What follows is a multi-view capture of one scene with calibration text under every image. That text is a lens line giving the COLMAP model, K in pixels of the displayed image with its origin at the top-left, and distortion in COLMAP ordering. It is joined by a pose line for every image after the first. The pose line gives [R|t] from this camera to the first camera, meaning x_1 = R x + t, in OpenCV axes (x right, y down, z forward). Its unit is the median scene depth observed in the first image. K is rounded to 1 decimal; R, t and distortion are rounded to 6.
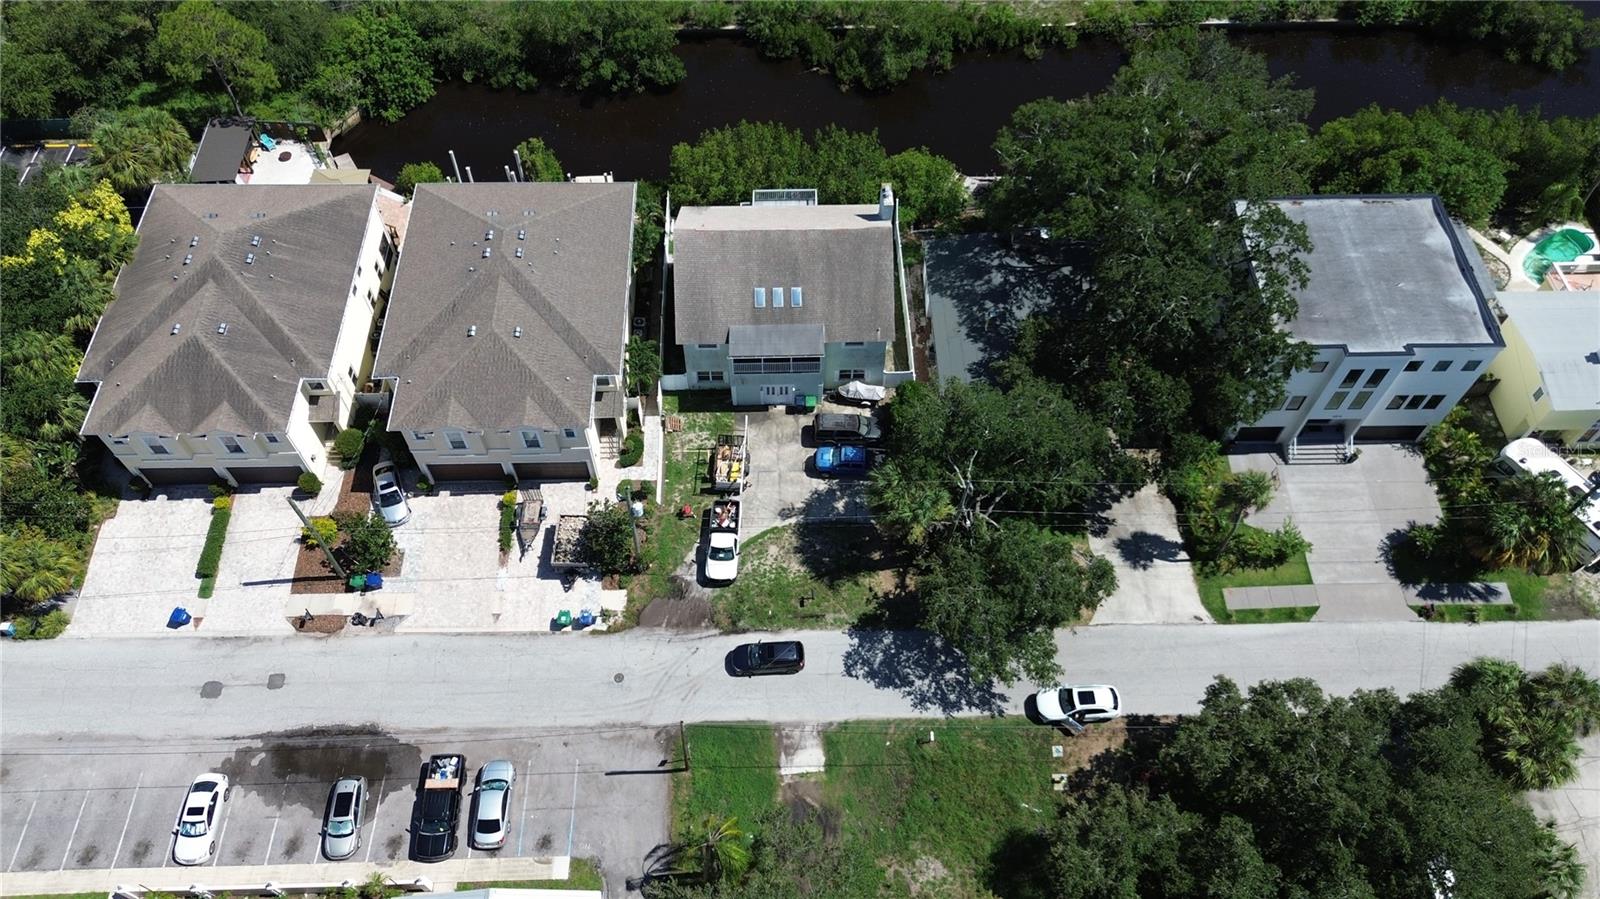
lens RADIAL K [[1135.3, 0, 799.4], [0, 1135.3, 447.3], [0, 0, 1]] dist [0.059052, -0.054910]
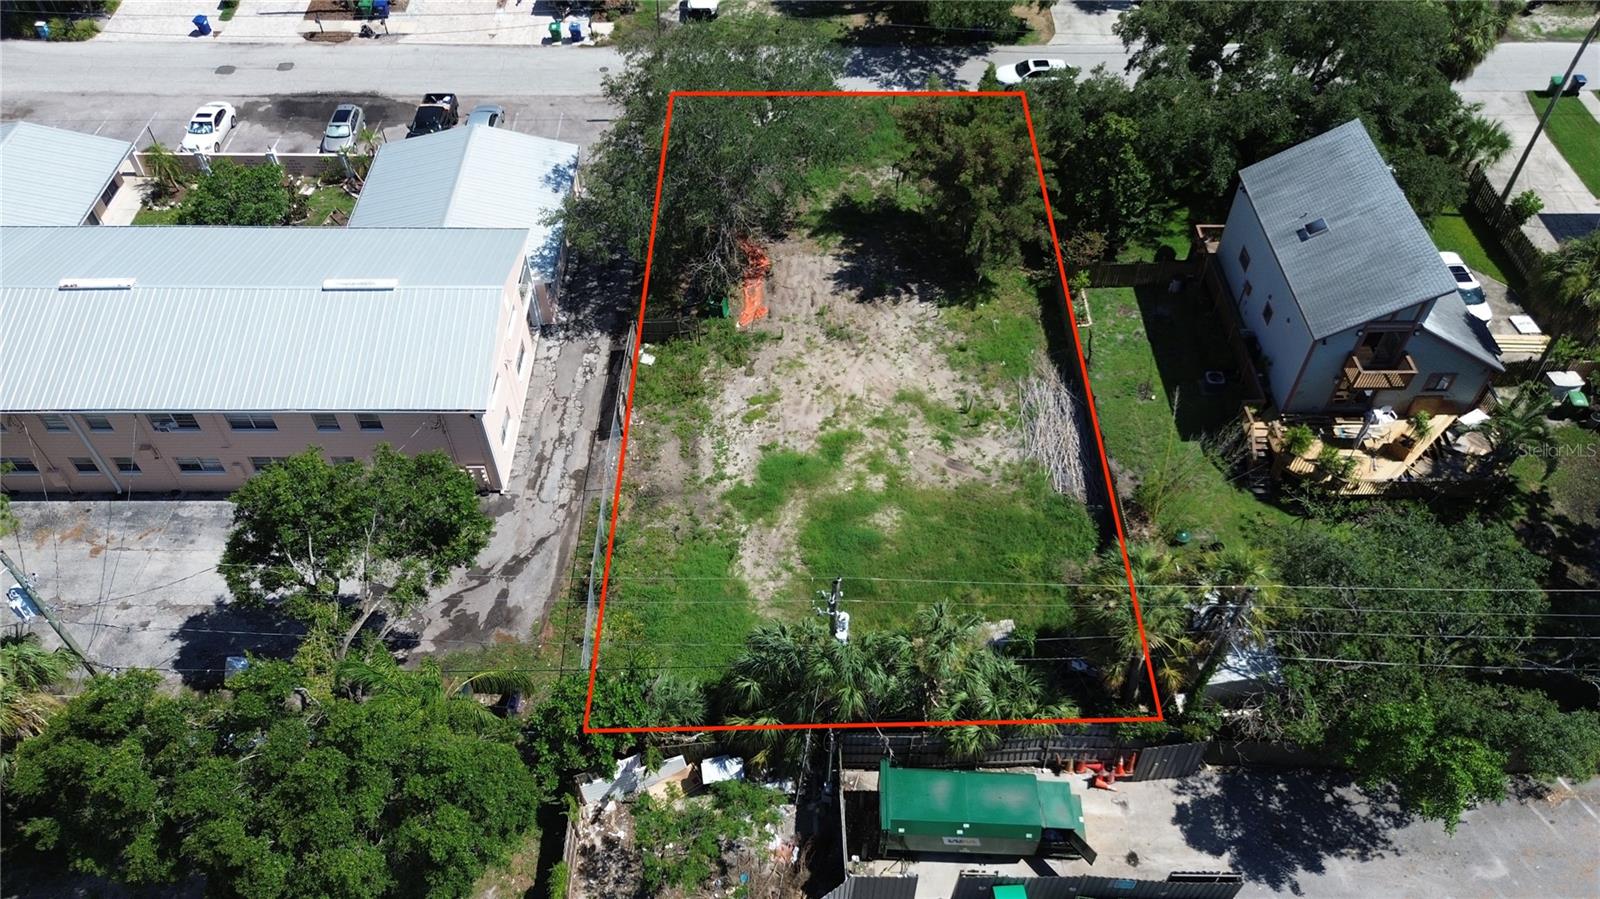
lens RADIAL K [[1134.0, 0, 798.3], [0, 1134.0, 450.6], [0, 0, 1]] dist [0.066604, -0.064847]
pose [[0.999855, 0.008473, -0.014778, 0.041967], [-0.010466, 0.990028, -0.140483, 0.693300], [0.013441, 0.140617, 0.989973, -0.007730]]
